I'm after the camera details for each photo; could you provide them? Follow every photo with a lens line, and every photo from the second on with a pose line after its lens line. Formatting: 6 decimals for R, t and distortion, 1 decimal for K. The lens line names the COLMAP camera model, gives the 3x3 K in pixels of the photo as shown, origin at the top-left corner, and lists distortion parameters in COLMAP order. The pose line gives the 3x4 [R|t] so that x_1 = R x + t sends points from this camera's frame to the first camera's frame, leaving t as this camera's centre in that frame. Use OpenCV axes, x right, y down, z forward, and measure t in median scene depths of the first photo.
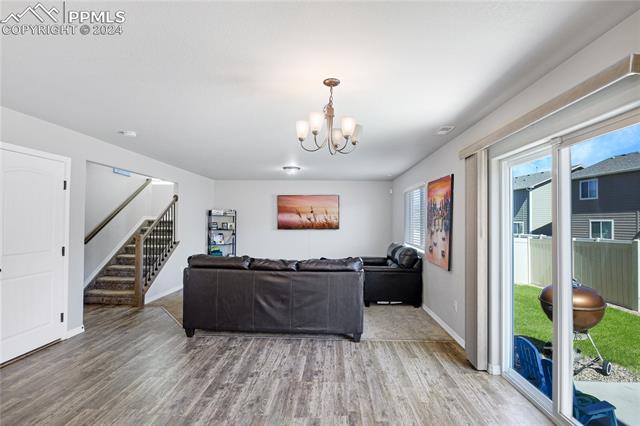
lens RADIAL K [[318.4, 0, 319.9], [0, 318.4, 219.0], [0, 0, 1]] dist [-0.000400, -0.000147]
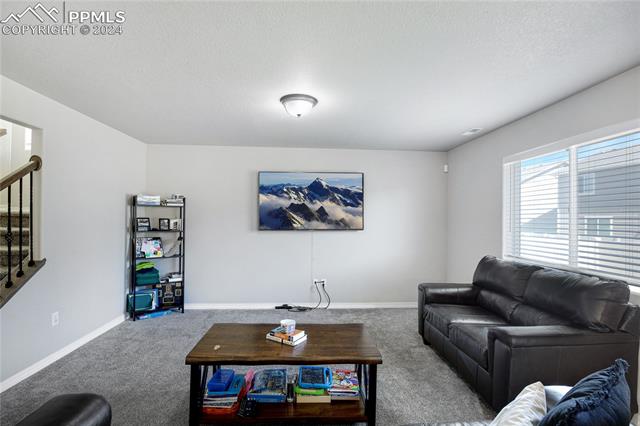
lens RADIAL K [[318.4, 0, 319.9], [0, 318.4, 219.0], [0, 0, 1]] dist [-0.000400, -0.000147]
pose [[0.995140, 0.003571, 0.098403, -0.082054], [-0.004629, 0.999934, 0.010528, 0.005609], [-0.098359, -0.010932, 0.995091, 0.422339]]
